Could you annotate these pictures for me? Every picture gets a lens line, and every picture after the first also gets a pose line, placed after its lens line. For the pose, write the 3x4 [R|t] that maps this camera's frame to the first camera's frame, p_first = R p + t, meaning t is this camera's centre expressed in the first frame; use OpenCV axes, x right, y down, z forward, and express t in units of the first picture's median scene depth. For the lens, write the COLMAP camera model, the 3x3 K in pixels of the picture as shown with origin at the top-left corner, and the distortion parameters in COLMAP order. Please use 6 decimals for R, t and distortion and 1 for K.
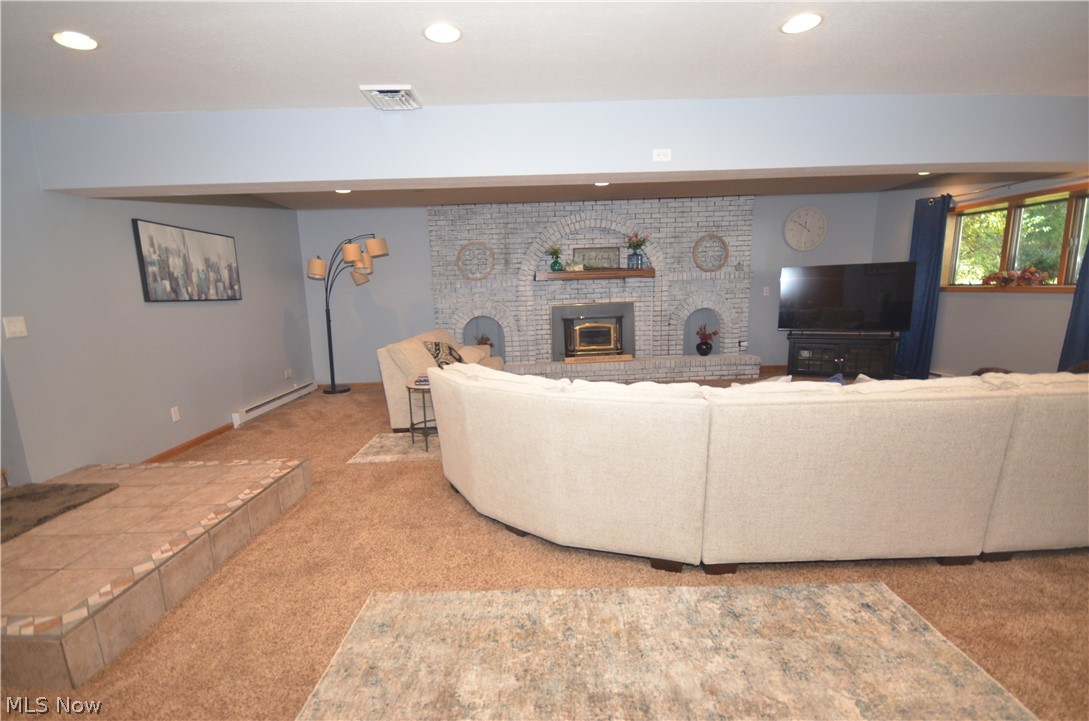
lens RADIAL K [[474.7, 0, 539.8], [0, 474.7, 376.5], [0, 0, 1]] dist [0.008254, -0.009870]
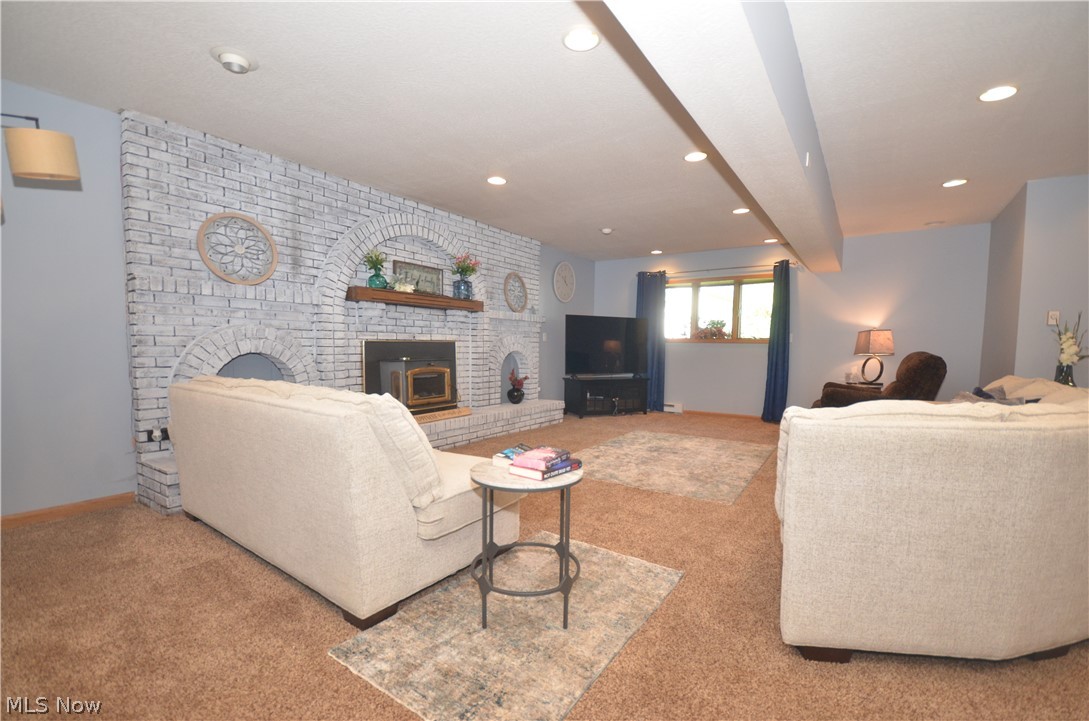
lens RADIAL K [[474.7, 0, 543.6], [0, 474.7, 379.7], [0, 0, 1]] dist [0.008254, -0.009870]
pose [[0.588992, -0.017754, 0.807944, -0.366436], [0.112800, 0.991778, -0.060437, -0.029417], [-0.800228, 0.126733, 0.586152, 0.439316]]
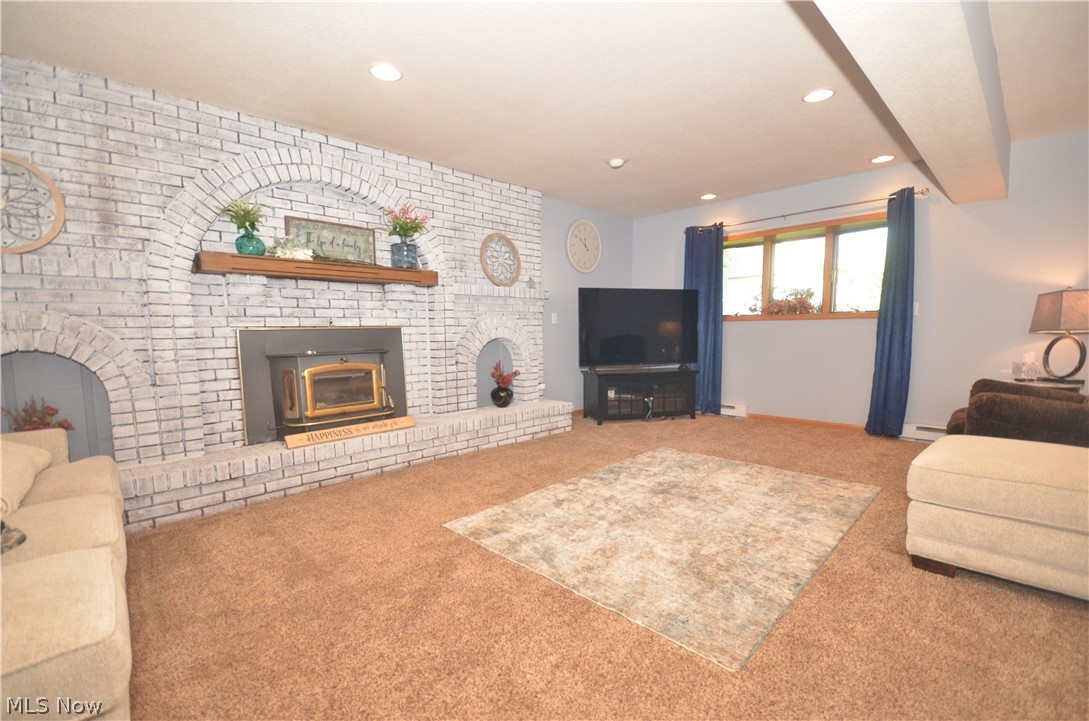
lens RADIAL K [[474.7, 0, 543.0], [0, 474.7, 379.6], [0, 0, 1]] dist [0.008254, -0.009870]
pose [[0.737314, -0.045495, 0.674016, -0.075247], [0.108250, 0.992794, -0.051404, -0.043049], [-0.666821, 0.110863, 0.736926, 0.468311]]
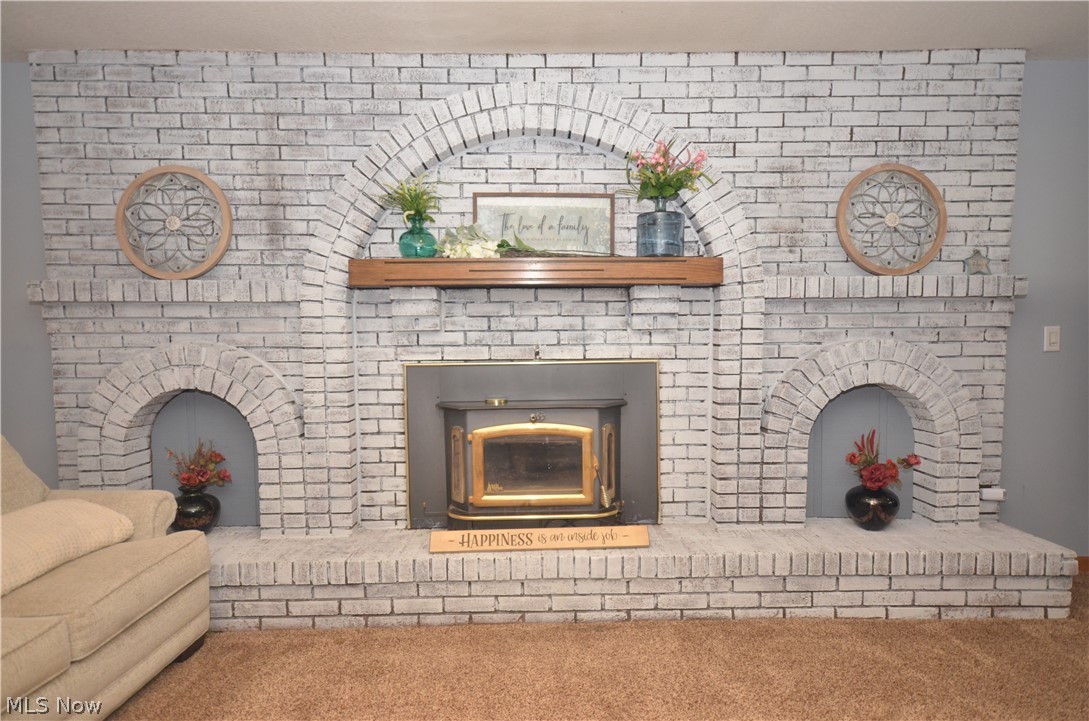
lens RADIAL K [[624.4, 0, 536.1], [0, 624.4, 384.5], [0, 0, 1]] dist [0.014597, 0.004377]
pose [[0.999513, 0.028625, -0.012418, 0.122823], [-0.029739, 0.994389, -0.101515, -0.095042], [0.009443, 0.101835, 0.994756, 0.581476]]
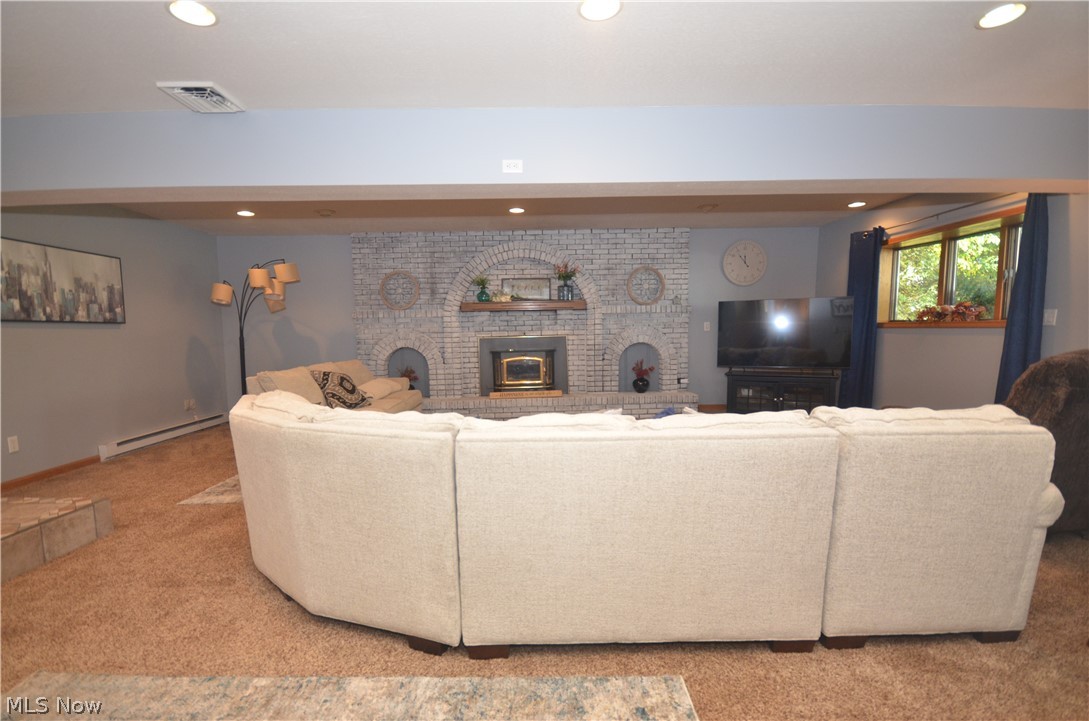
lens RADIAL K [[474.7, 0, 537.3], [0, 474.7, 376.3], [0, 0, 1]] dist [0.008254, -0.009870]
pose [[0.999872, 0.015709, -0.003180, 0.148126], [-0.015918, 0.996450, -0.082673, 0.005132], [0.001870, 0.082713, 0.996572, 0.058998]]
